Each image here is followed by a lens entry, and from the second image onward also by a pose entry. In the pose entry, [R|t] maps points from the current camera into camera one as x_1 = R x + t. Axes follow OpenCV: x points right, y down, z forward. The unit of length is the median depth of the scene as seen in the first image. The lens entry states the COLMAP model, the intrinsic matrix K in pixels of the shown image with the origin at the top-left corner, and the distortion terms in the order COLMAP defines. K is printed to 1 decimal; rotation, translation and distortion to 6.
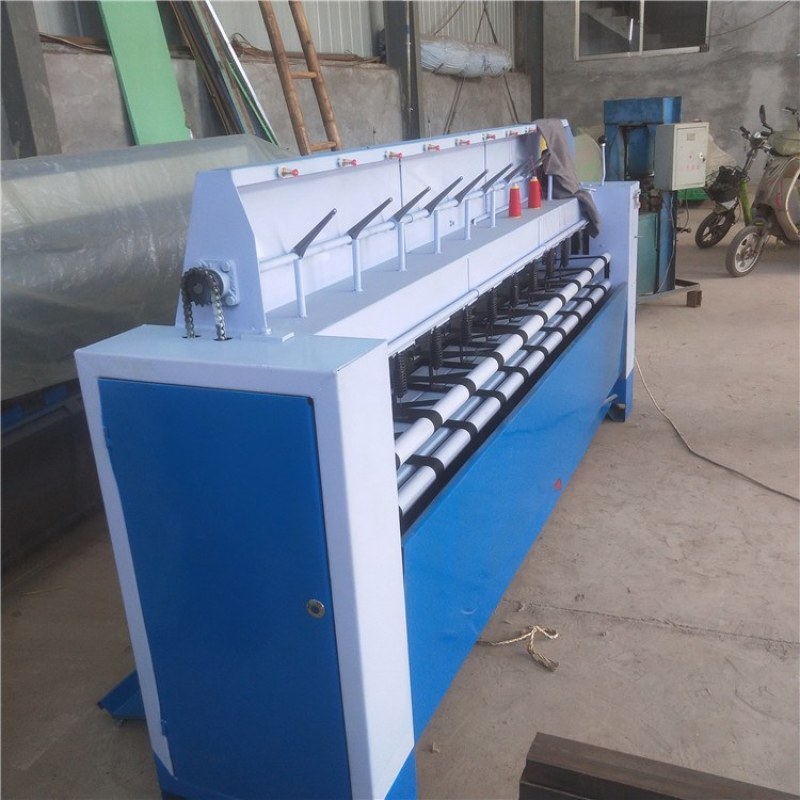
lens RADIAL K [[826.6, 0, 400.0], [0, 826.6, 400.0], [0, 0, 1]] dist [-0.029423, 0.067504]
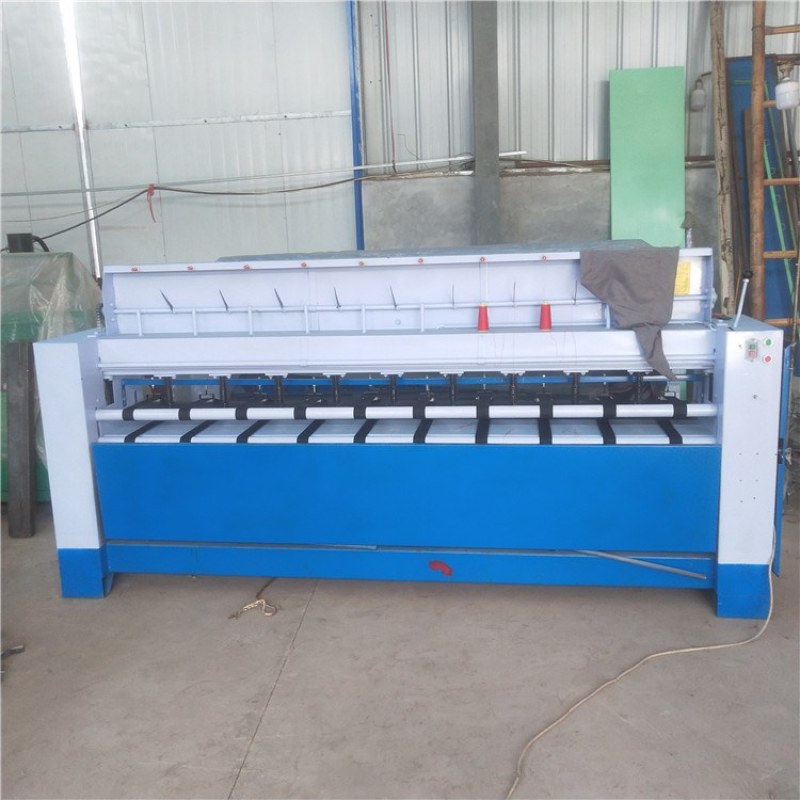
lens RADIAL K [[826.6, 0, 400.0], [0, 826.6, 400.0], [0, 0, 1]] dist [-0.029423, 0.067504]
pose [[0.279369, 0.242922, -0.928946, 1.124370], [-0.305405, 0.939705, 0.153889, -0.257209], [0.910319, 0.240713, 0.336715, 0.506782]]
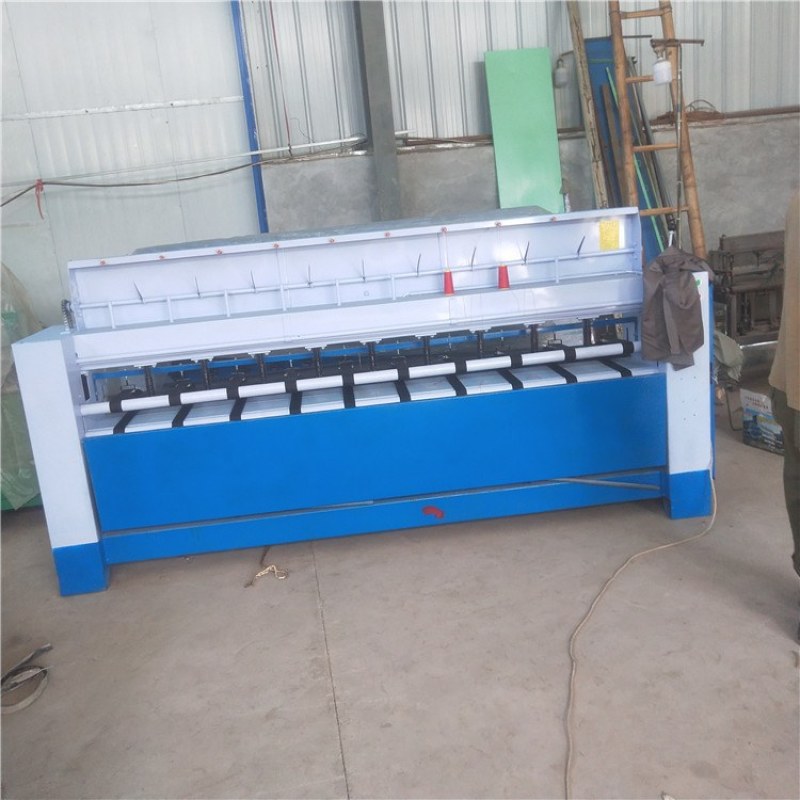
lens RADIAL K [[826.6, 0, 400.0], [0, 826.6, 400.0], [0, 0, 1]] dist [-0.029423, 0.067504]
pose [[0.495021, 0.220973, -0.840312, 1.130147], [-0.232522, 0.965537, 0.116926, -0.185157], [0.837190, 0.137510, 0.529343, 0.278391]]
